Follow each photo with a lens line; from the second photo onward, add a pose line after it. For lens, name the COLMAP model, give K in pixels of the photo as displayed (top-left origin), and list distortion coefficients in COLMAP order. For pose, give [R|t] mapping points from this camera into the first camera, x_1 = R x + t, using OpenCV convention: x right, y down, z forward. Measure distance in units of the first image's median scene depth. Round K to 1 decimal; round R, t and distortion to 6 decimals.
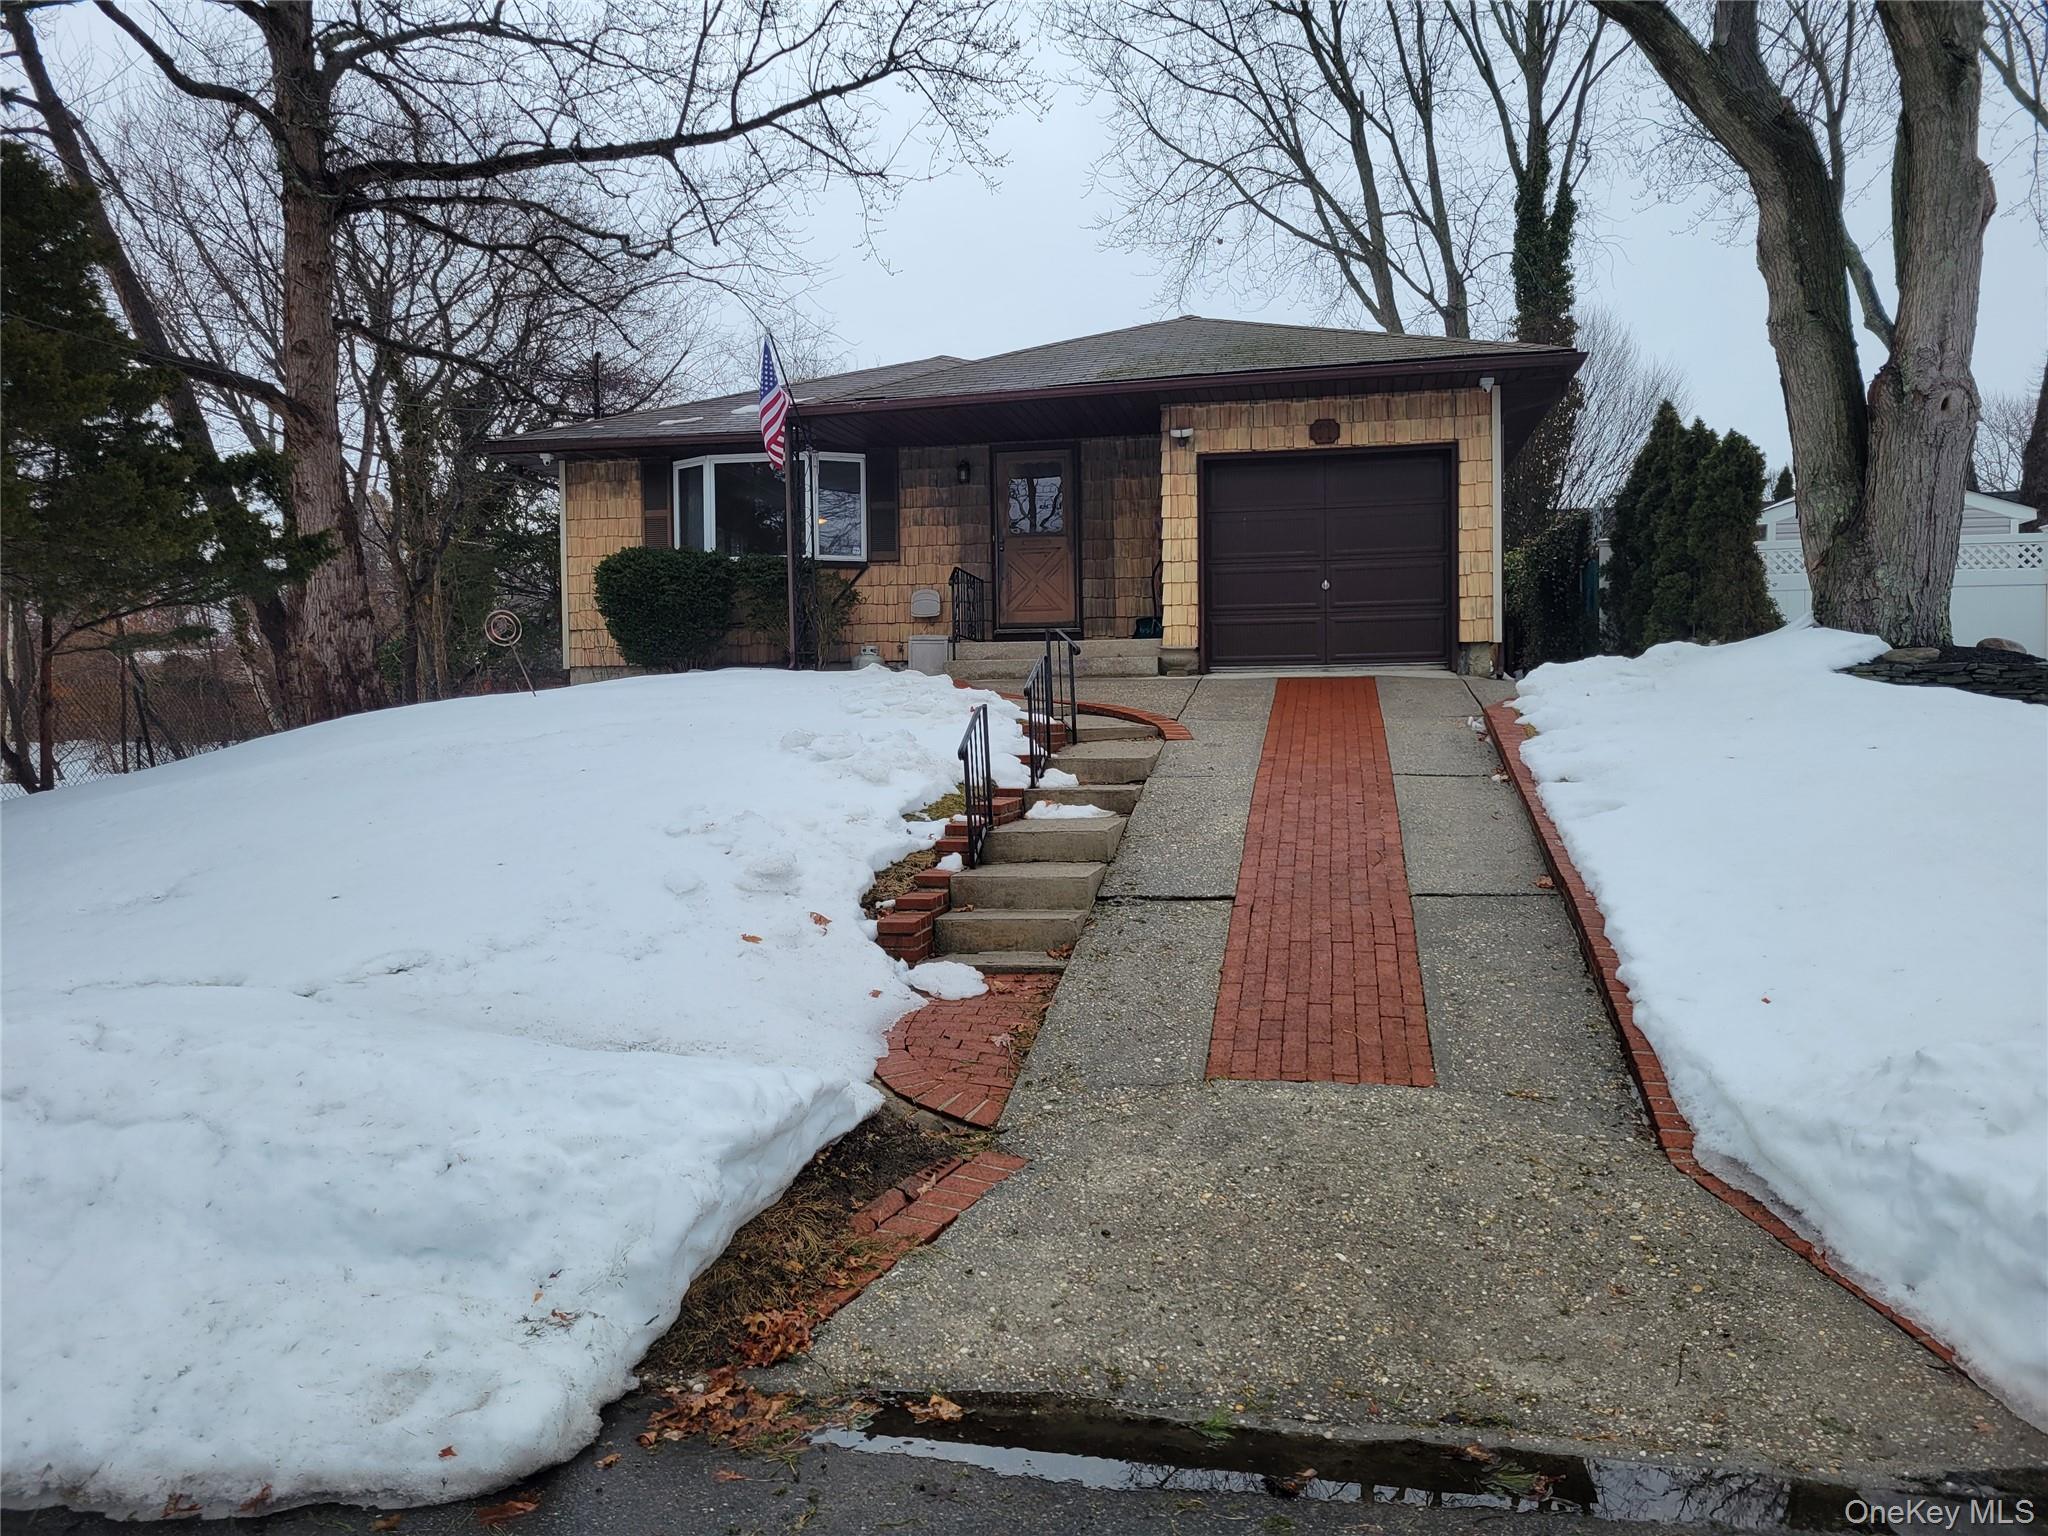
lens RADIAL K [[1580.6, 0, 1025.0], [0, 1580.6, 740.7], [0, 0, 1]] dist [0.055315, -0.041490]
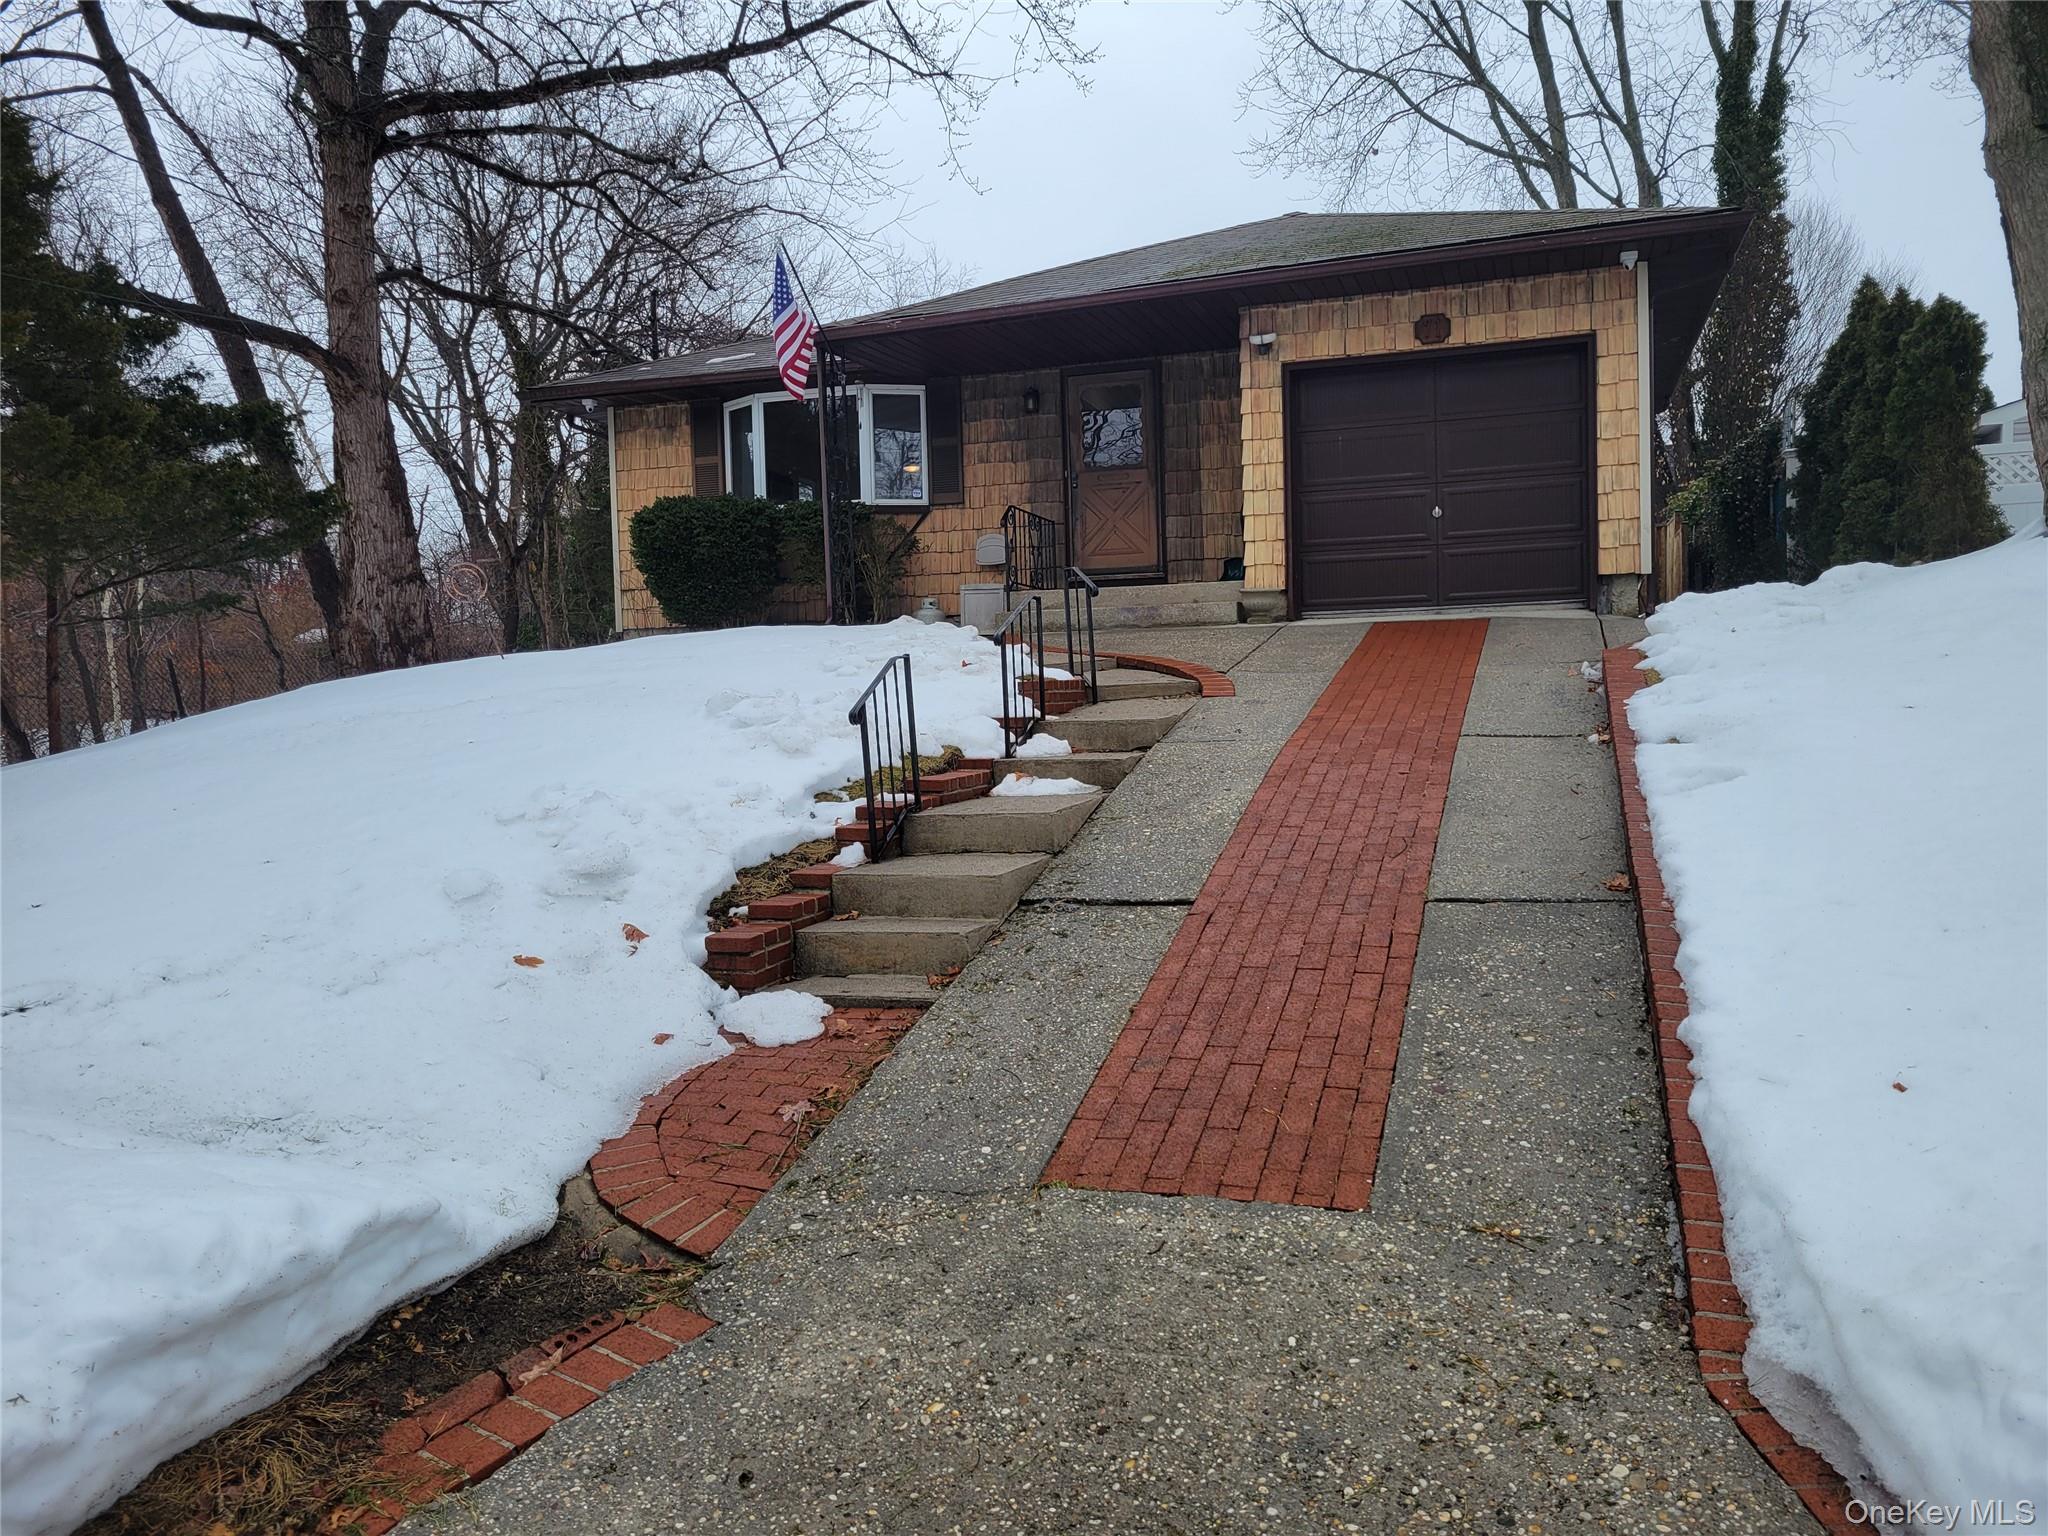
lens RADIAL K [[1580.6, 0, 1025.0], [0, 1580.6, 740.7], [0, 0, 1]] dist [0.055315, -0.041490]
pose [[0.991765, -0.012065, -0.127504, 0.080414], [0.014969, 0.999649, 0.021846, 0.002334], [0.127195, -0.023575, 0.991597, 0.130331]]
